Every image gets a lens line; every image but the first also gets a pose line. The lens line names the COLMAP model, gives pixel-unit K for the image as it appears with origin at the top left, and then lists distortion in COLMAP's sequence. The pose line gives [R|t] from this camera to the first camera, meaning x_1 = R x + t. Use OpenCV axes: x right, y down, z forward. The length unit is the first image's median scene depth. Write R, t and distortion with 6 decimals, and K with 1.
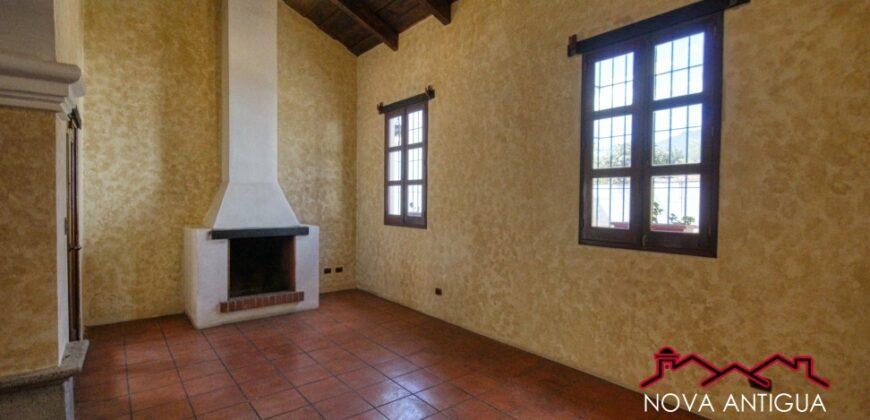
lens RADIAL K [[398.6, 0, 444.9], [0, 398.6, 209.6], [0, 0, 1]] dist [0.001596, -0.006322]
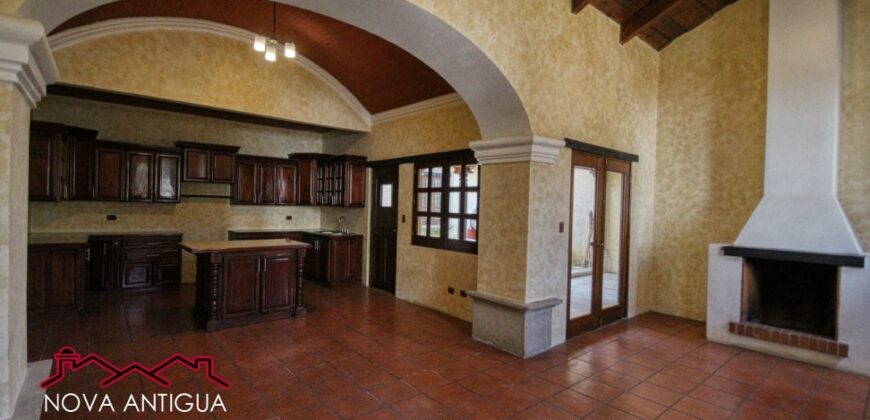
lens RADIAL K [[398.6, 0, 444.9], [0, 398.6, 209.6], [0, 0, 1]] dist [0.001596, -0.006322]
pose [[0.008182, -0.002976, -0.999962, 0.382440], [-0.051523, 0.998666, -0.003394, 0.001144], [0.998638, 0.051549, 0.008018, 0.274885]]
